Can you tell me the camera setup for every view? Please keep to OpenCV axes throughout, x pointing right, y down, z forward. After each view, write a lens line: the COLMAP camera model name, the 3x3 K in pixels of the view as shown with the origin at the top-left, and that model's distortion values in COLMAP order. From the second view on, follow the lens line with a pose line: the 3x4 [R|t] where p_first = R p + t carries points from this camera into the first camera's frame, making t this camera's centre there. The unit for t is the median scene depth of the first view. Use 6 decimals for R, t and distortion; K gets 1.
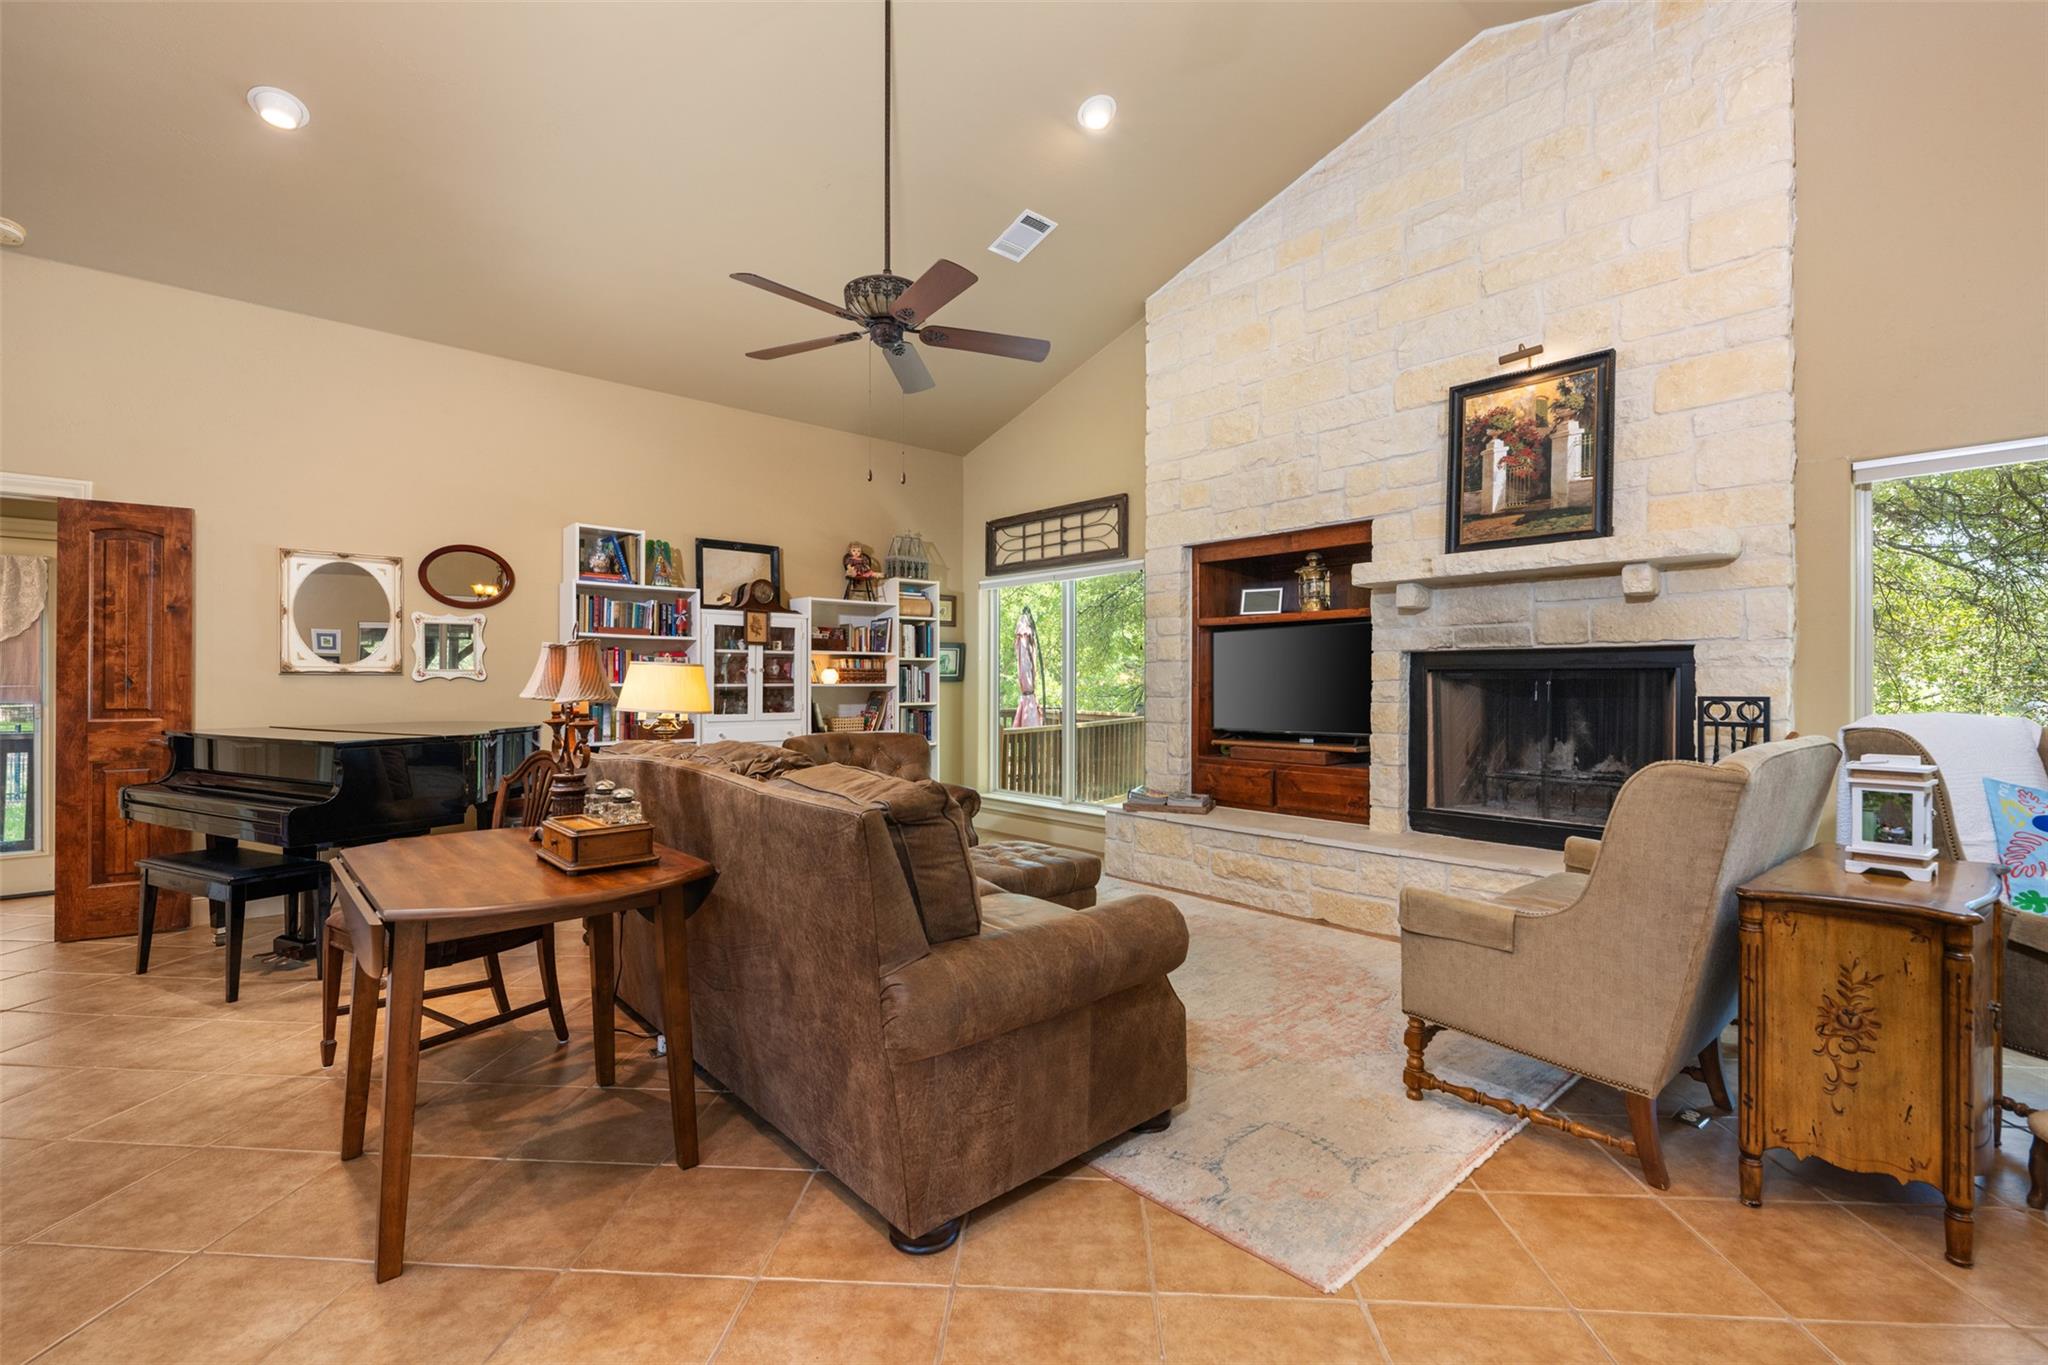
lens RADIAL K [[864.9, 0, 1021.4], [0, 864.9, 681.4], [0, 0, 1]] dist [-0.004167, 0.000304]
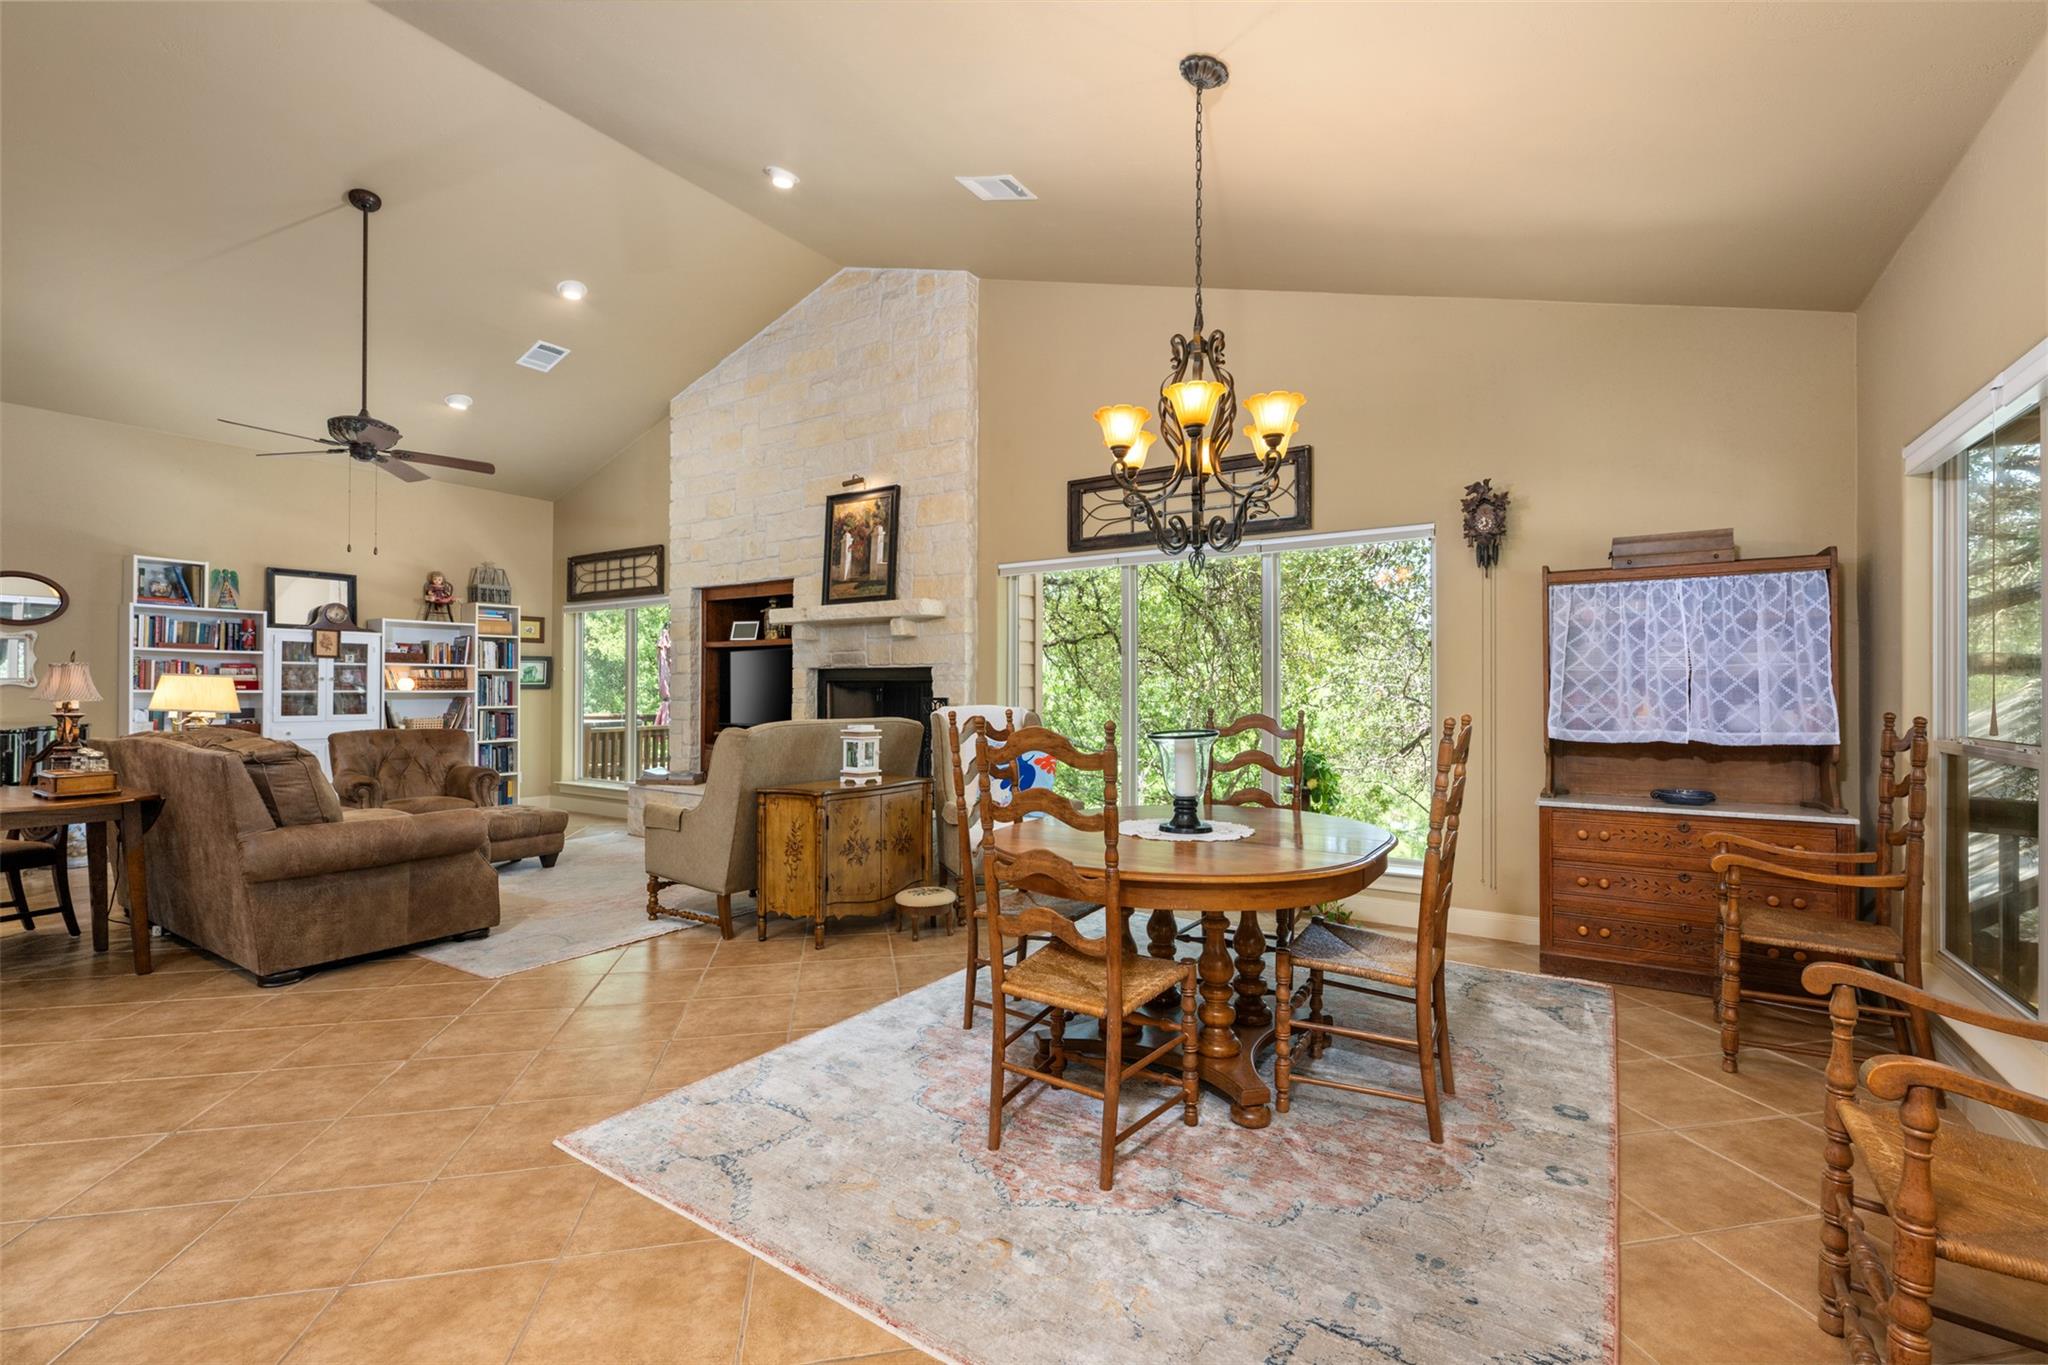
lens RADIAL K [[864.9, 0, 1020.6], [0, 864.9, 680.1], [0, 0, 1]] dist [-0.004167, 0.000304]
pose [[0.965722, 0.002705, 0.259563, 0.461295], [-0.000139, 0.999951, -0.009903, -0.000217], [-0.259577, 0.009528, 0.965675, -0.599444]]
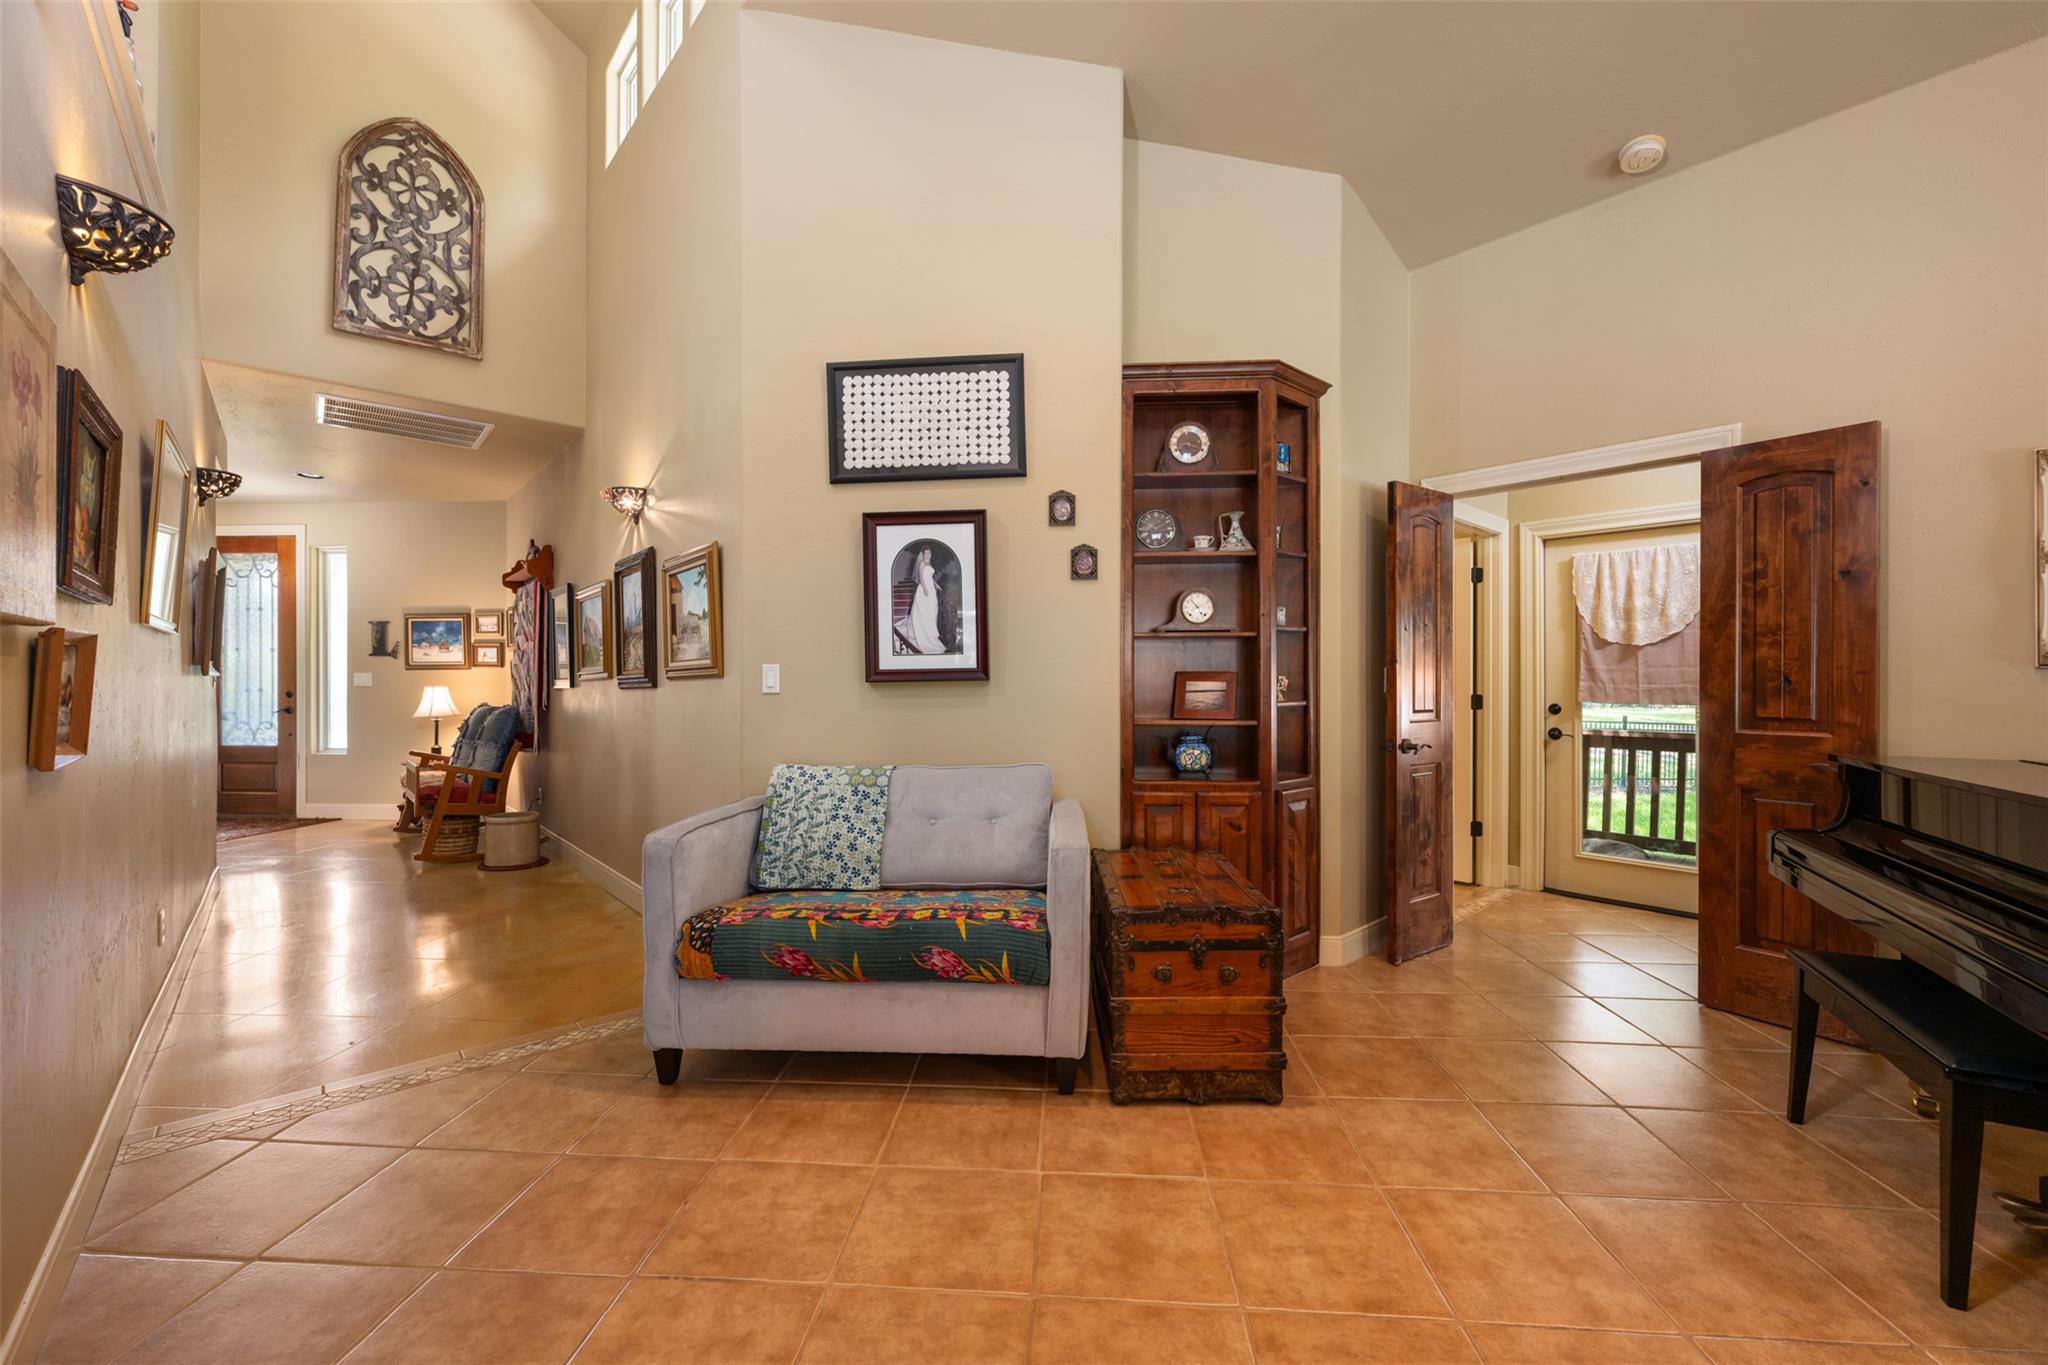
lens RADIAL K [[801.9, 0, 1033.4], [0, 801.9, 681.7], [0, 0, 1]] dist [-0.001563, 0.000078]
pose [[-0.009300, 0.001895, -0.999955, -0.344140], [0.001605, 0.999997, 0.001881, -0.001519], [0.999955, -0.001588, -0.009303, 0.360821]]
